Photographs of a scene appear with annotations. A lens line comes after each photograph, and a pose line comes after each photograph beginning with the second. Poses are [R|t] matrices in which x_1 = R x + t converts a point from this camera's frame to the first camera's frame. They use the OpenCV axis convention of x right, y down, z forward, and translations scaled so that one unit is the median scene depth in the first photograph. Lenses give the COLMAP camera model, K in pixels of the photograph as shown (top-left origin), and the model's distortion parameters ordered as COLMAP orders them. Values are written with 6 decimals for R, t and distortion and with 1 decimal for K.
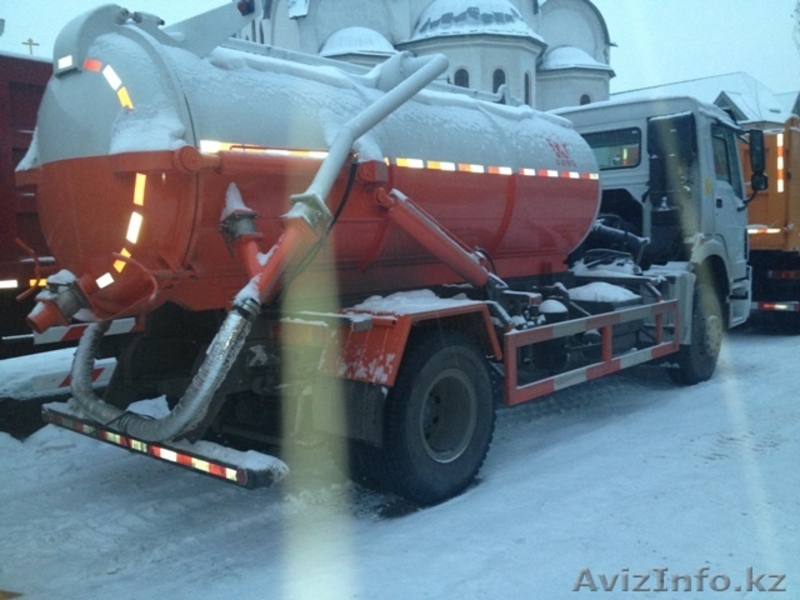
lens RADIAL K [[751.2, 0, 400.0], [0, 751.2, 300.0], [0, 0, 1]] dist [0.137983, -0.284355]
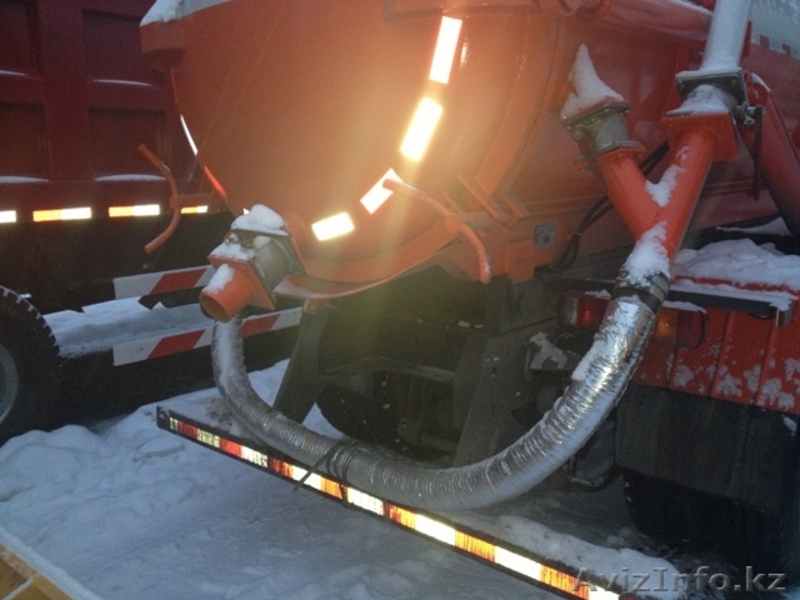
lens RADIAL K [[751.2, 0, 400.0], [0, 751.2, 300.0], [0, 0, 1]] dist [0.137983, -0.284355]
pose [[0.999564, 0.018122, 0.023308, -0.326734], [-0.020462, 0.994321, 0.104437, -0.028767], [-0.021283, -0.104868, 0.994258, 0.416536]]
